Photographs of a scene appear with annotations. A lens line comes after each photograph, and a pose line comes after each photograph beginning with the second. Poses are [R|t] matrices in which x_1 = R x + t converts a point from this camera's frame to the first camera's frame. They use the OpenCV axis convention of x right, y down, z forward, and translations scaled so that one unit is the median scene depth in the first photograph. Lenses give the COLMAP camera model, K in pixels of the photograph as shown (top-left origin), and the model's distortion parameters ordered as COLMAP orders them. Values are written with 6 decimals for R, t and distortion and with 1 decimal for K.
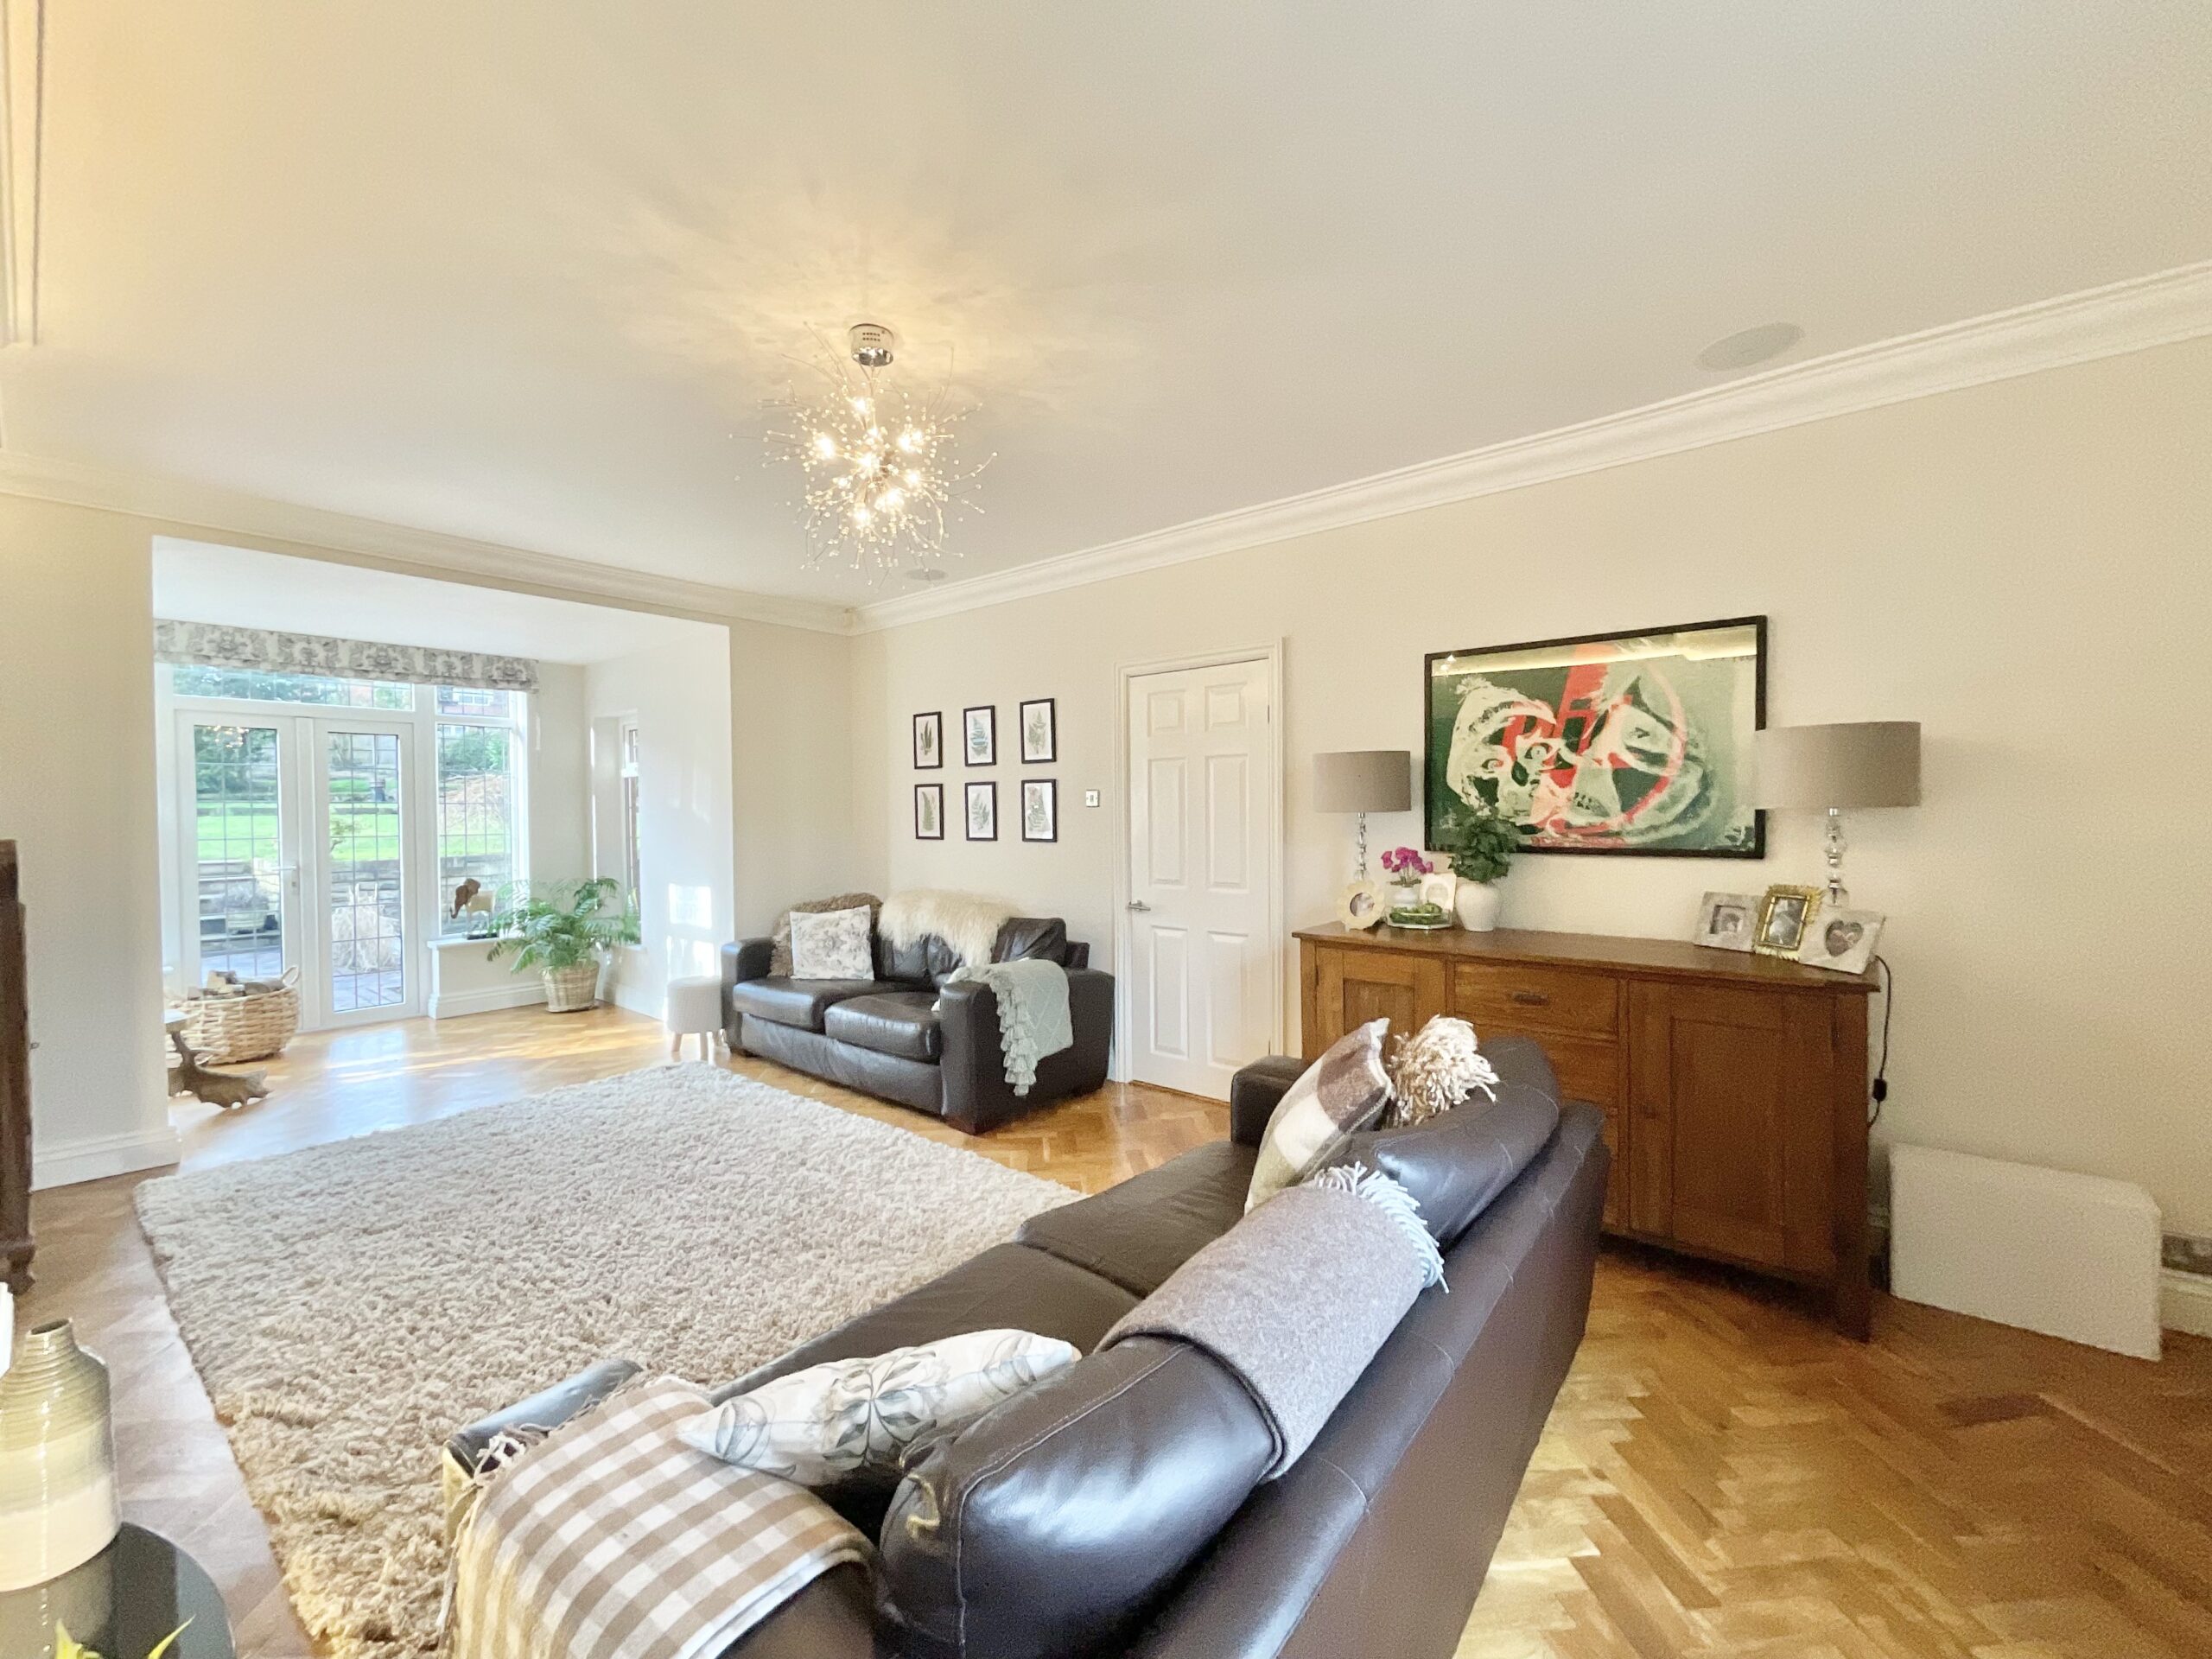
lens RADIAL K [[899.1, 0, 1111.5], [0, 899.1, 820.1], [0, 0, 1]] dist [-0.002688, 0.001594]
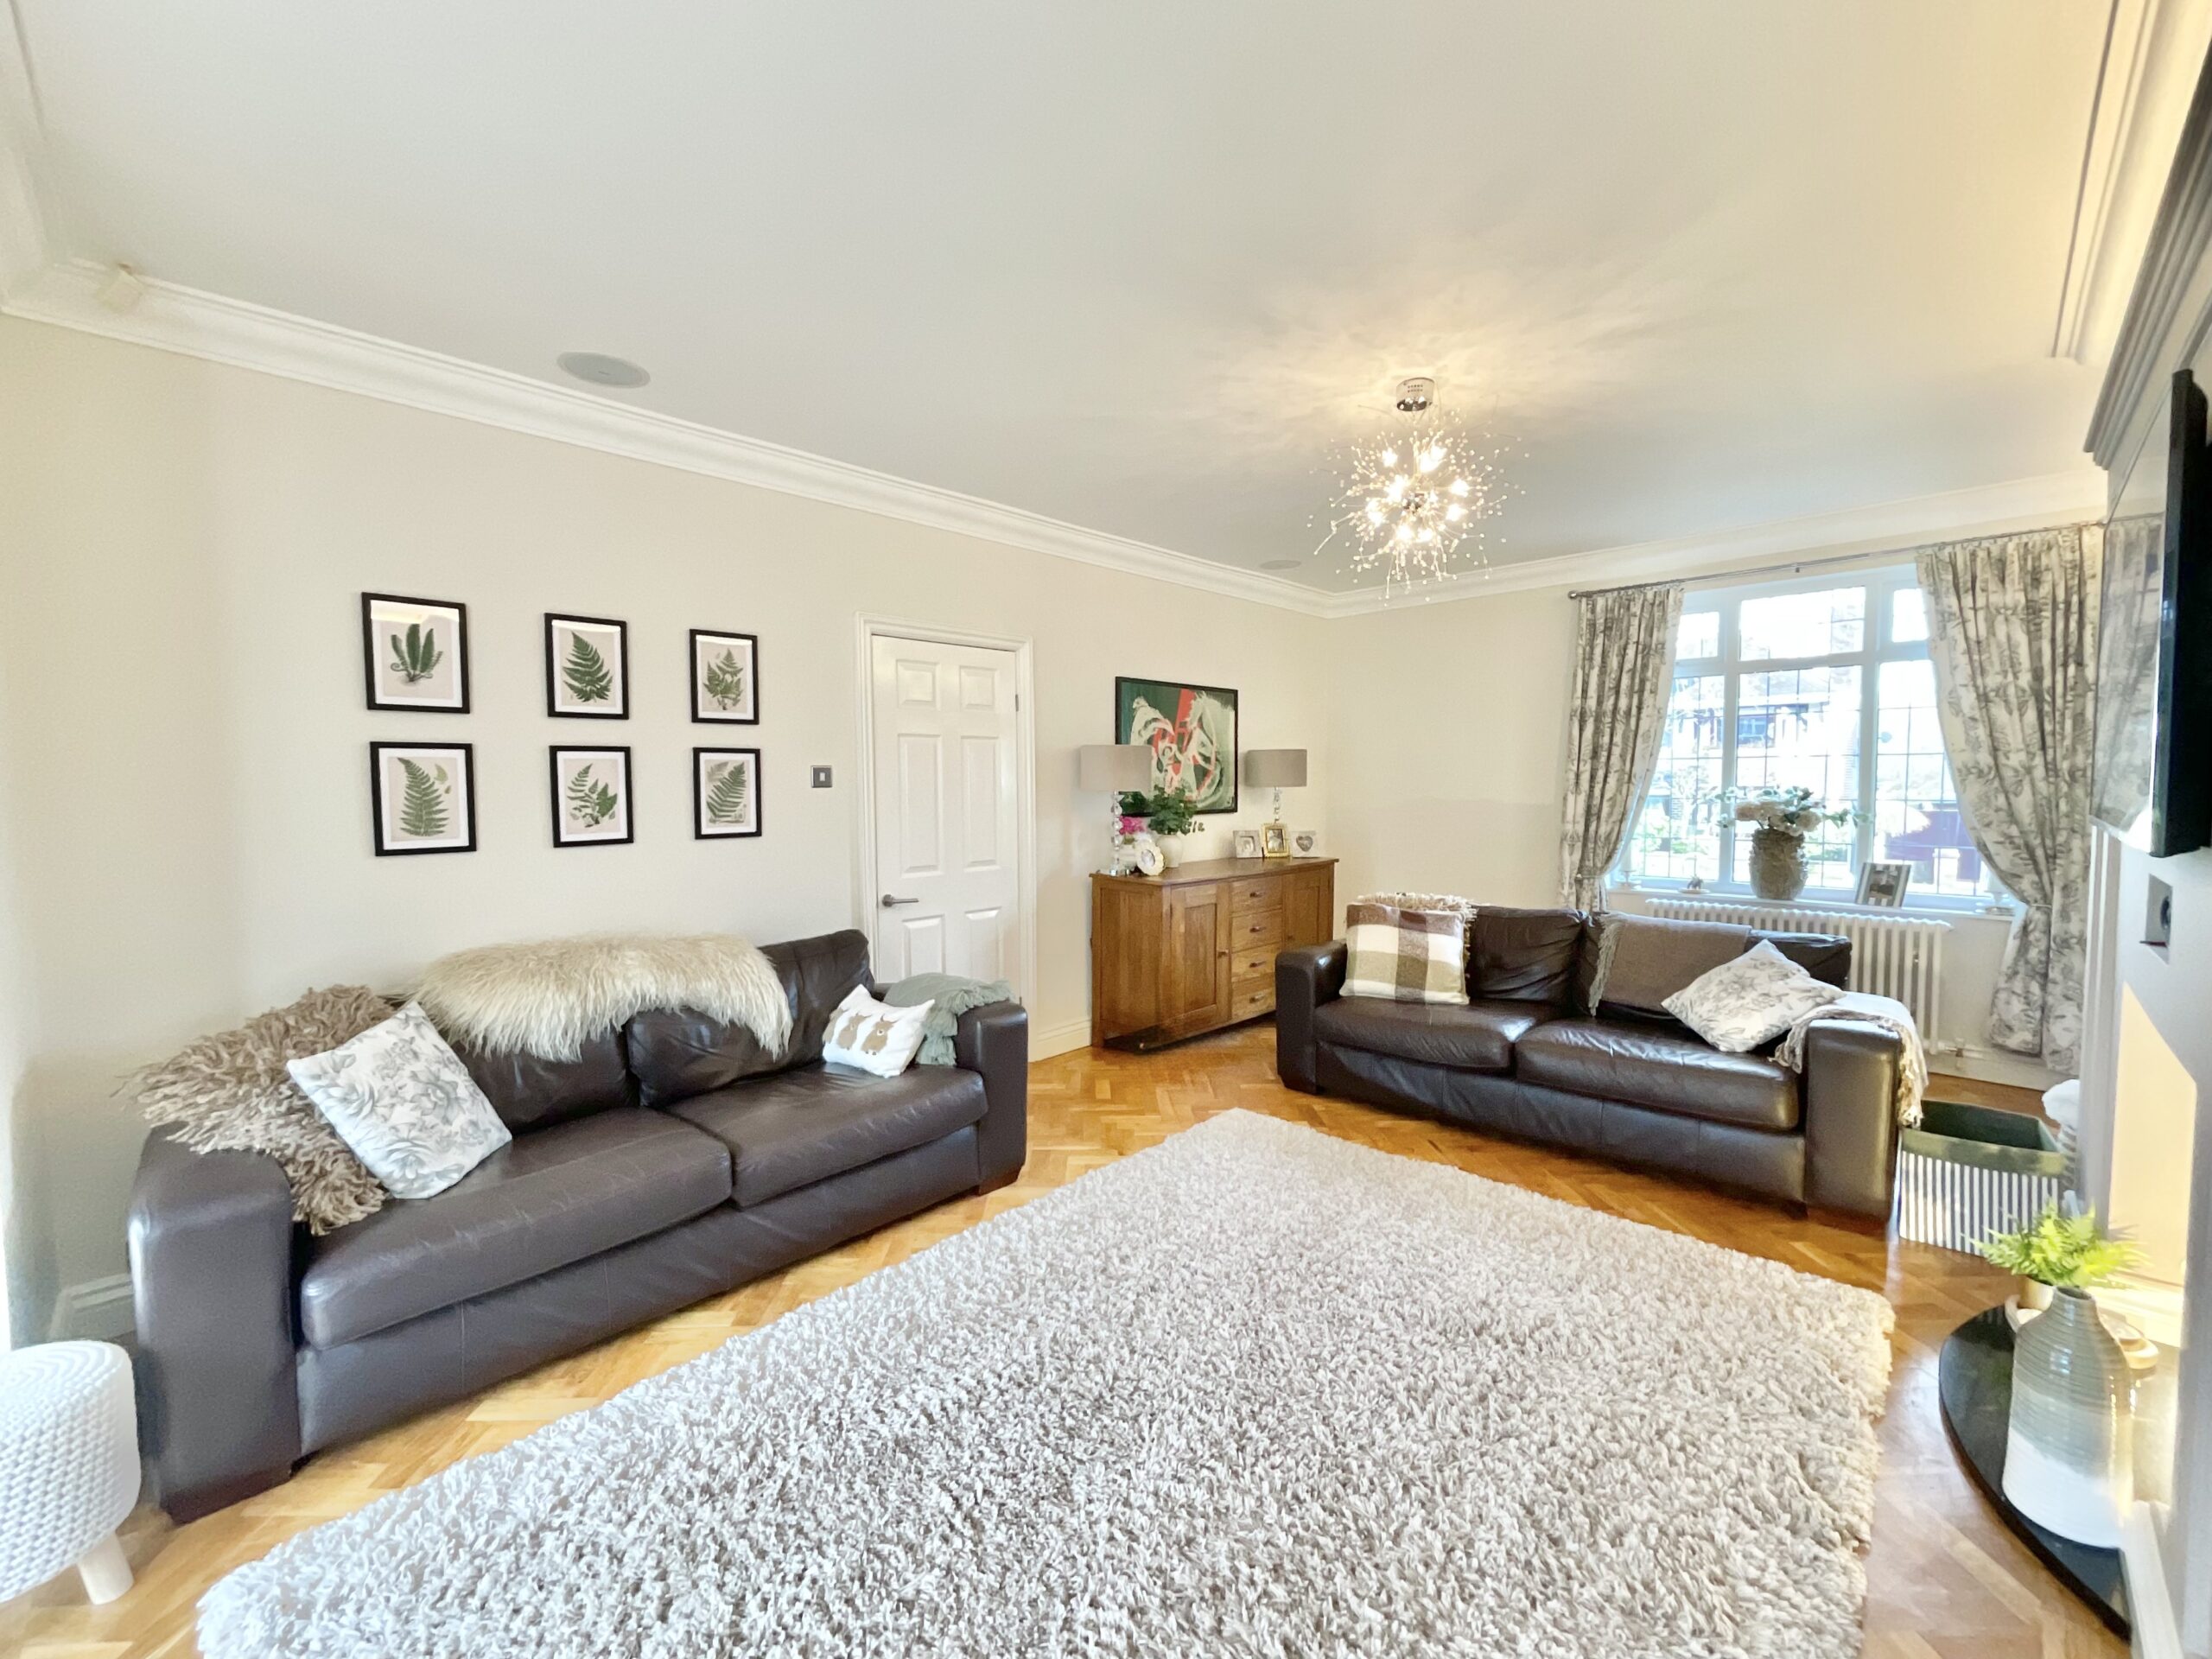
lens RADIAL K [[899.1, 0, 1089.8], [0, 899.1, 822.7], [0, 0, 1]] dist [-0.002688, 0.001594]
pose [[0.092104, -0.040330, 0.994932, -1.103108], [0.017664, 0.999088, 0.038863, -0.014349], [-0.995593, 0.013995, 0.092732, 0.970950]]
